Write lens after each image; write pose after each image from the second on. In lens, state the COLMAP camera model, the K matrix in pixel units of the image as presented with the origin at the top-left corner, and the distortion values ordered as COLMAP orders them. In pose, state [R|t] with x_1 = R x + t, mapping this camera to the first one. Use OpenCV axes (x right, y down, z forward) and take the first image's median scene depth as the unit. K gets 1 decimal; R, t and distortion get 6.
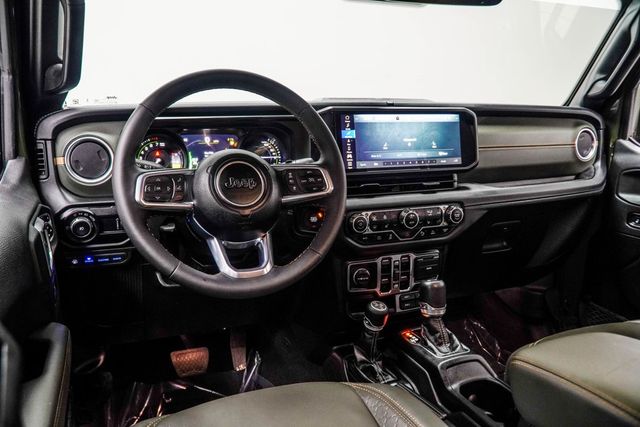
lens RADIAL K [[497.9, 0, 320.2], [0, 497.9, 214.3], [0, 0, 1]] dist [0.007768, -0.003727]
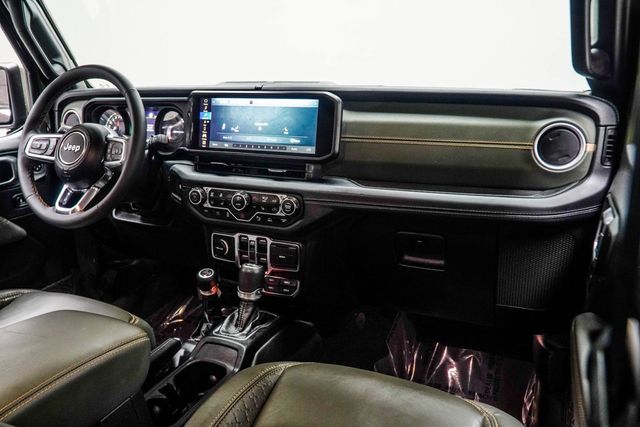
lens RADIAL K [[497.9, 0, 320.0], [0, 497.9, 212.9], [0, 0, 1]] dist [0.007768, -0.003727]
pose [[0.694060, 0.180120, -0.697020, 0.988442], [-0.140843, 0.983459, 0.113894, -0.104116], [0.706005, 0.019121, 0.707948, 0.375037]]
